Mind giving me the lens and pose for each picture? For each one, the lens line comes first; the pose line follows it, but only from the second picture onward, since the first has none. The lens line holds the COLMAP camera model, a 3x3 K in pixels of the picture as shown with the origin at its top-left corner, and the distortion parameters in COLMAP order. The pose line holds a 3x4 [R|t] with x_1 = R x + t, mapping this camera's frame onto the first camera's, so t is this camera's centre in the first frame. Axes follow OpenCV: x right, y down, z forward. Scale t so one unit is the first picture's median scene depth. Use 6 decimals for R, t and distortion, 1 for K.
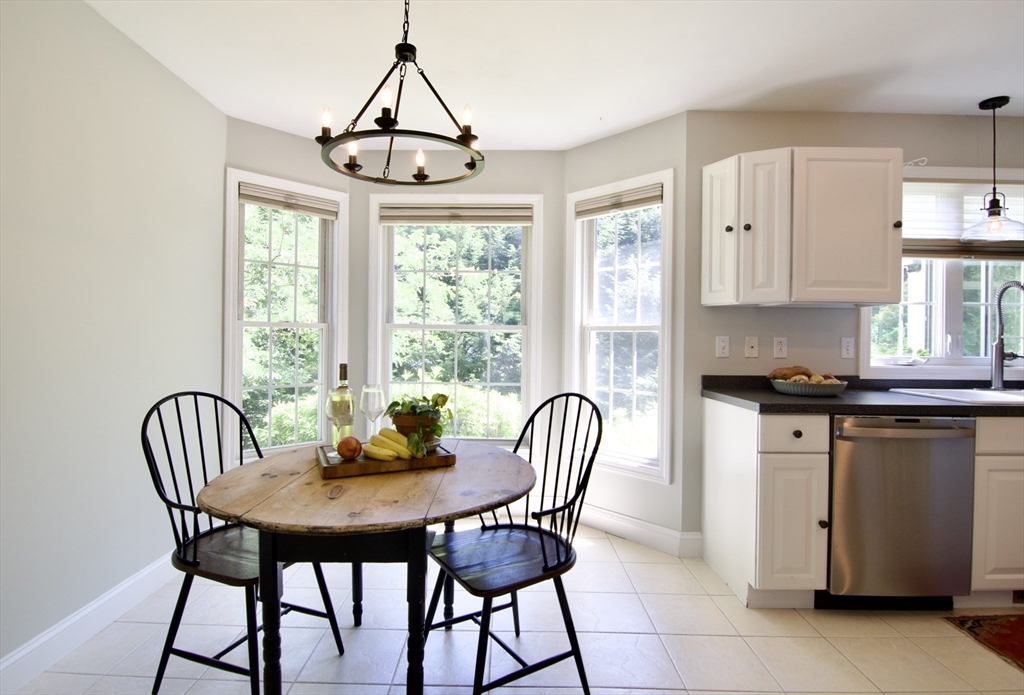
lens RADIAL K [[512.1, 0, 512.0], [0, 512.1, 347.5], [0, 0, 1]] dist [-0.003794, -0.000665]
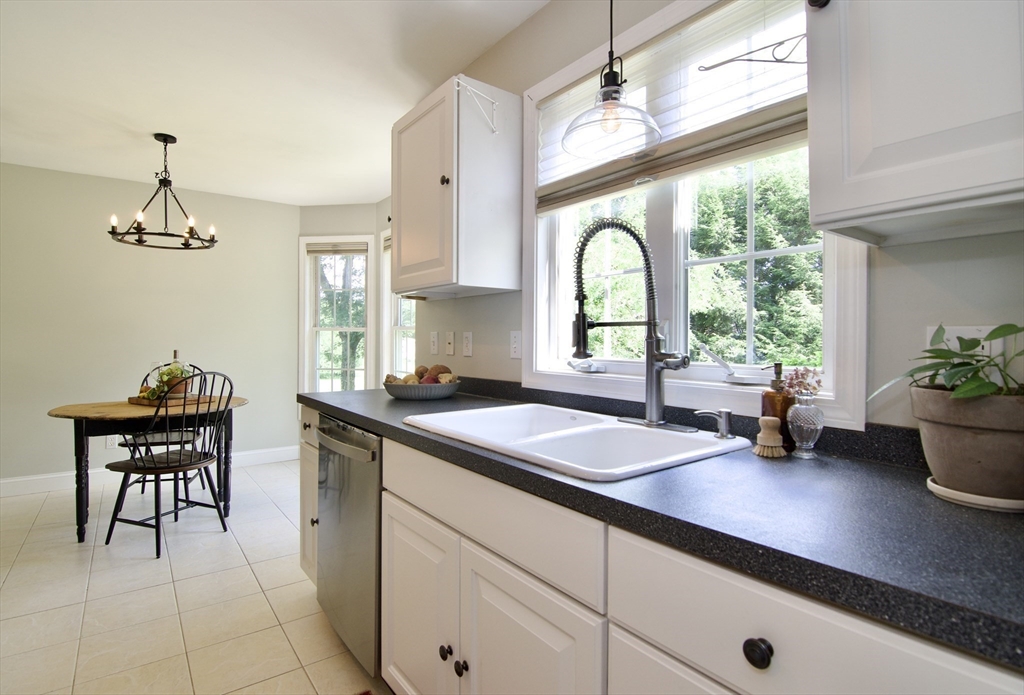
lens RADIAL K [[512.1, 0, 512.0], [0, 512.1, 347.5], [0, 0, 1]] dist [-0.003794, -0.000665]
pose [[0.600178, 0.008226, -0.799824, 1.282974], [-0.010071, 0.999946, 0.002727, 0.003538], [0.799803, 0.006419, 0.600228, 0.568549]]
